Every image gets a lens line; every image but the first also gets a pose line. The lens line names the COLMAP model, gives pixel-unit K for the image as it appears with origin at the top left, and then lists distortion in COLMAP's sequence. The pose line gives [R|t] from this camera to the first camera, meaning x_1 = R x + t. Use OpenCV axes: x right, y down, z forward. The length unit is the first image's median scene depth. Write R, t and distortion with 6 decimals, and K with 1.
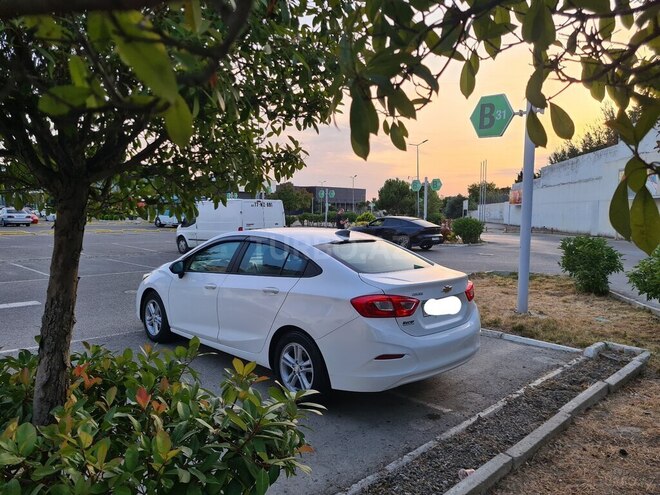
lens RADIAL K [[493.4, 0, 326.6], [0, 493.4, 243.9], [0, 0, 1]] dist [0.056730, -0.034318]
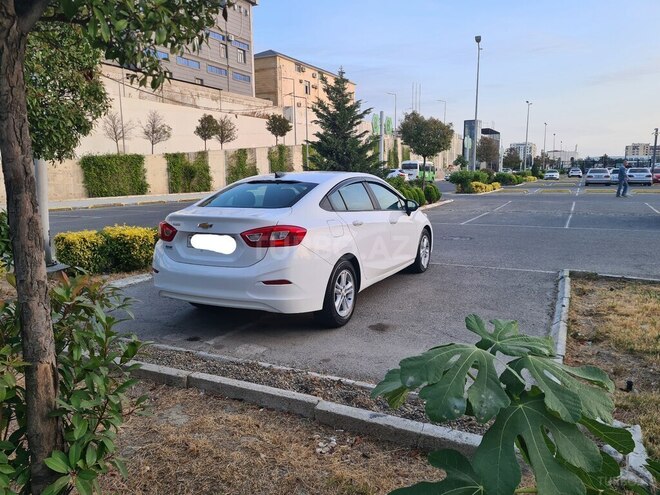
lens RADIAL K [[493.4, 0, 331.6], [0, 493.4, 241.5], [0, 0, 1]] dist [0.056730, -0.034318]
pose [[0.320154, 0.115545, -0.940293, 1.056011], [-0.049406, 0.993220, 0.105227, 0.003113], [0.946076, 0.012767, 0.323692, 0.748539]]
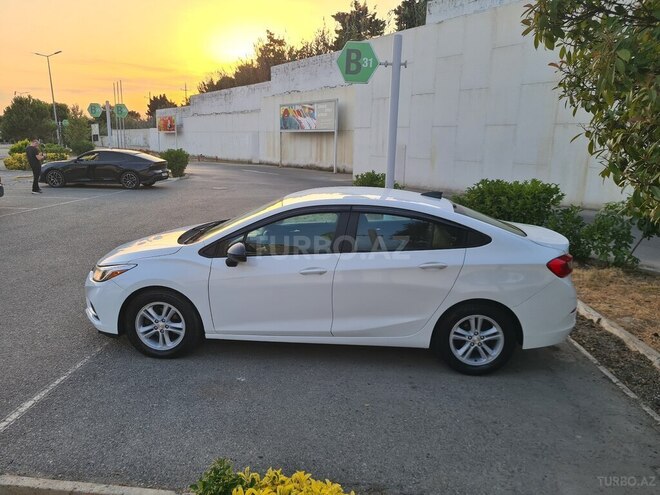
lens RADIAL K [[493.4, 0, 321.5], [0, 493.4, 244.6], [0, 0, 1]] dist [0.056730, -0.034318]
pose [[0.744981, -0.134924, 0.653298, -0.759664], [0.035595, 0.985977, 0.163041, -0.089892], [-0.666135, -0.098208, 0.739337, 0.410371]]
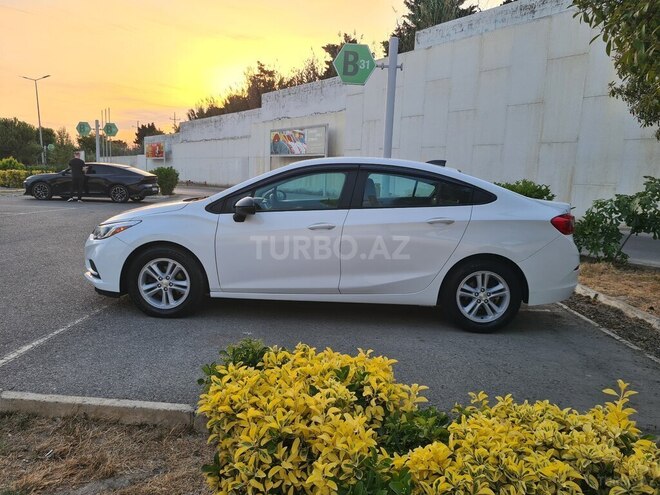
lens RADIAL K [[493.4, 0, 329.9], [0, 493.4, 248.8], [0, 0, 1]] dist [0.056730, -0.034318]
pose [[0.715508, -0.088108, 0.693026, -0.801009], [0.020702, 0.994253, 0.105032, 0.038636], [-0.698297, -0.060804, 0.713221, 0.425502]]
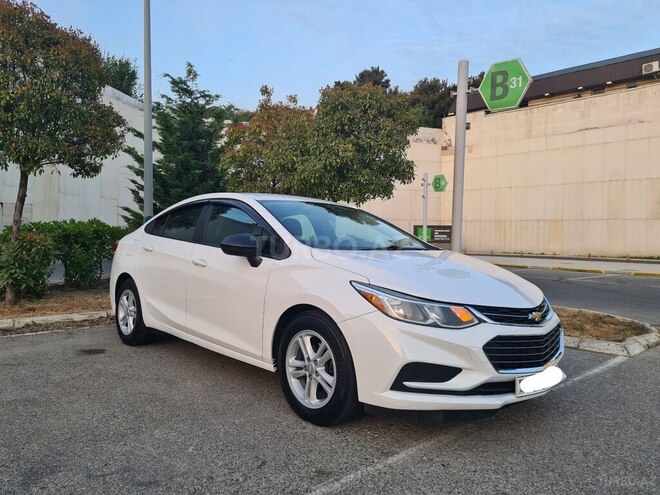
lens RADIAL K [[493.4, 0, 323.2], [0, 493.4, 238.0], [0, 0, 1]] dist [0.056730, -0.034318]
pose [[-0.998932, -0.032468, 0.032881, -0.207816], [-0.030061, 0.997006, 0.071241, -0.026187], [-0.035095, 0.070177, -0.996917, 2.010296]]
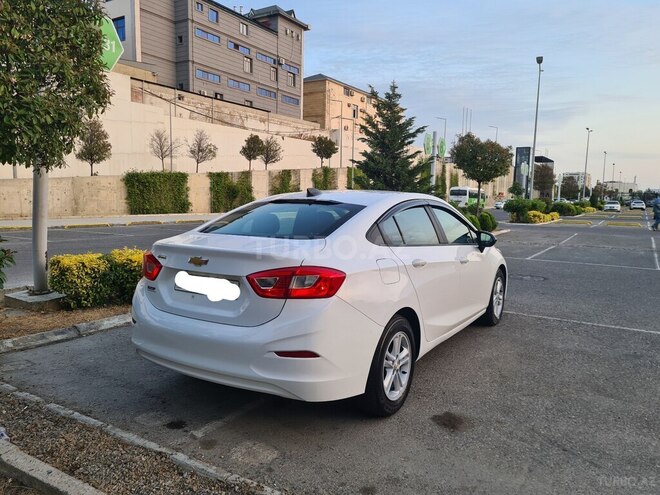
lens RADIAL K [[493.4, 0, 332.1], [0, 493.4, 245.3], [0, 0, 1]] dist [0.056730, -0.034318]
pose [[0.235946, 0.088513, -0.967727, 0.786676], [-0.082088, 0.994099, 0.070911, 0.002885], [0.968293, 0.062708, 0.241820, 0.826920]]
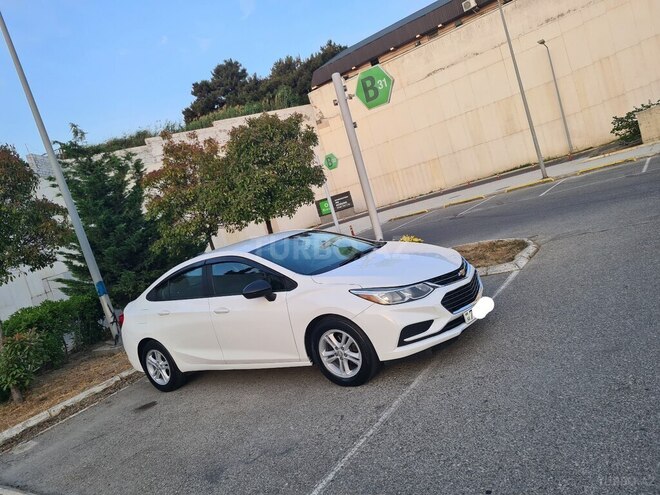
lens RADIAL K [[493.4, 0, 323.1], [0, 493.4, 245.0], [0, 0, 1]] dist [0.056730, -0.034318]
pose [[-0.947596, 0.282484, -0.149212, -0.077205], [0.262373, 0.954610, 0.140998, -0.142529], [0.182269, 0.094460, -0.978701, 2.267546]]
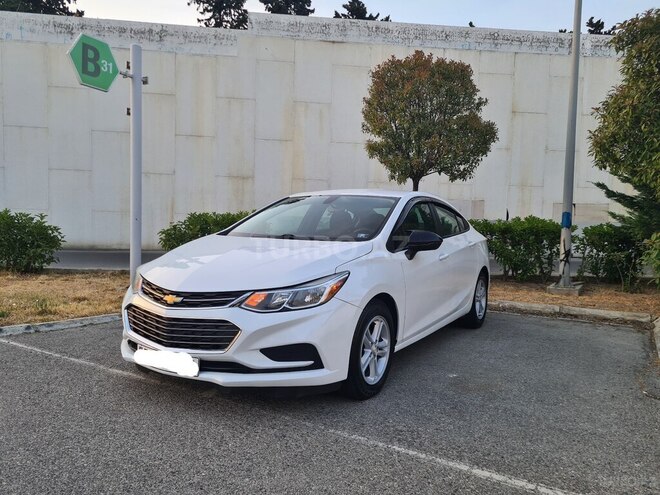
lens RADIAL K [[493.4, 0, 330.0], [0, 493.4, 253.2], [0, 0, 1]] dist [0.056730, -0.034318]
pose [[-0.253825, -0.079587, 0.963970, -1.009013], [0.038026, 0.995018, 0.092163, -0.004360], [-0.966502, 0.060049, -0.249534, 1.418164]]
